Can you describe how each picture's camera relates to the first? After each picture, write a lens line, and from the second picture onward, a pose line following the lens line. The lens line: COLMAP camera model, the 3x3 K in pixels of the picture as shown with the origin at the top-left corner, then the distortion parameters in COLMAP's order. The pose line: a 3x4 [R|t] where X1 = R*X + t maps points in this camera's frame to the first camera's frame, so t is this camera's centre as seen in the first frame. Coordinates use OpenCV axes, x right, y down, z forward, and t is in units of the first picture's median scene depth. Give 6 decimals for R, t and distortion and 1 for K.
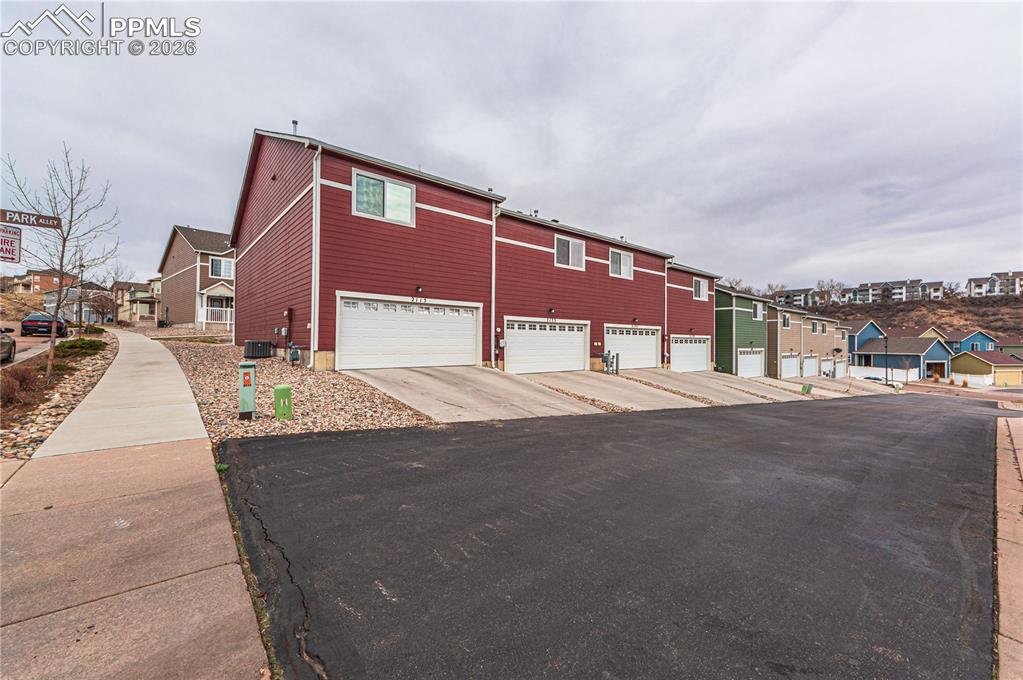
lens RADIAL K [[427.8, 0, 516.1], [0, 427.8, 328.3], [0, 0, 1]] dist [0.000089, -0.000083]
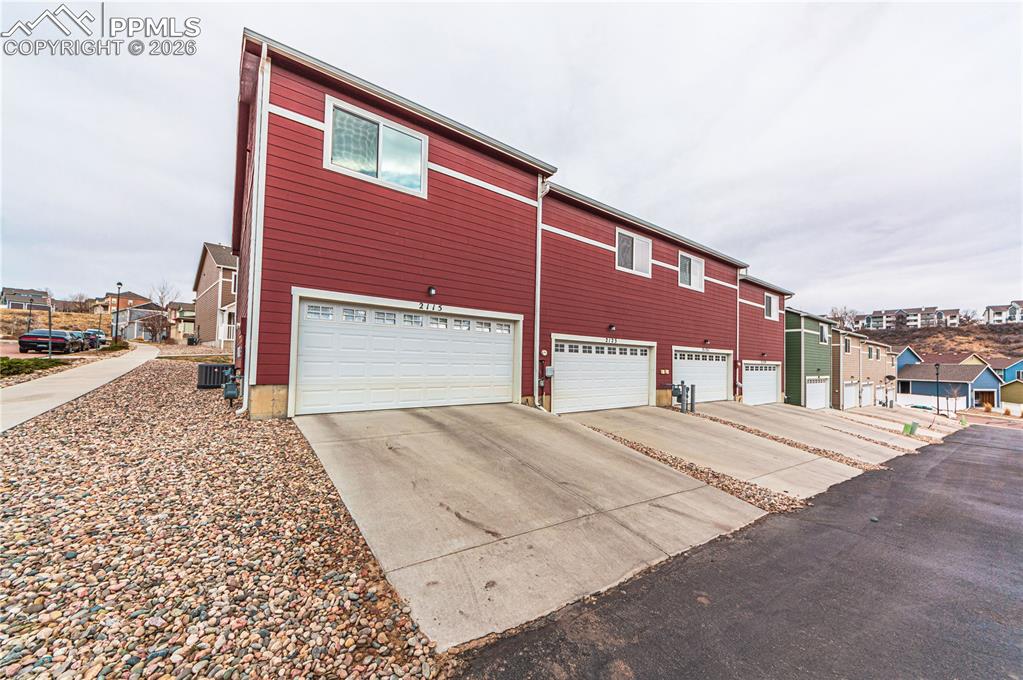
lens RADIAL K [[373.6, 0, 527.0], [0, 373.6, 337.0], [0, 0, 1]] dist [0.000021, 0.000009]
pose [[0.999537, 0.010607, -0.028516, -0.043467], [-0.011573, 0.999358, -0.033912, -0.001052], [0.028138, 0.034226, 0.999018, 0.309209]]
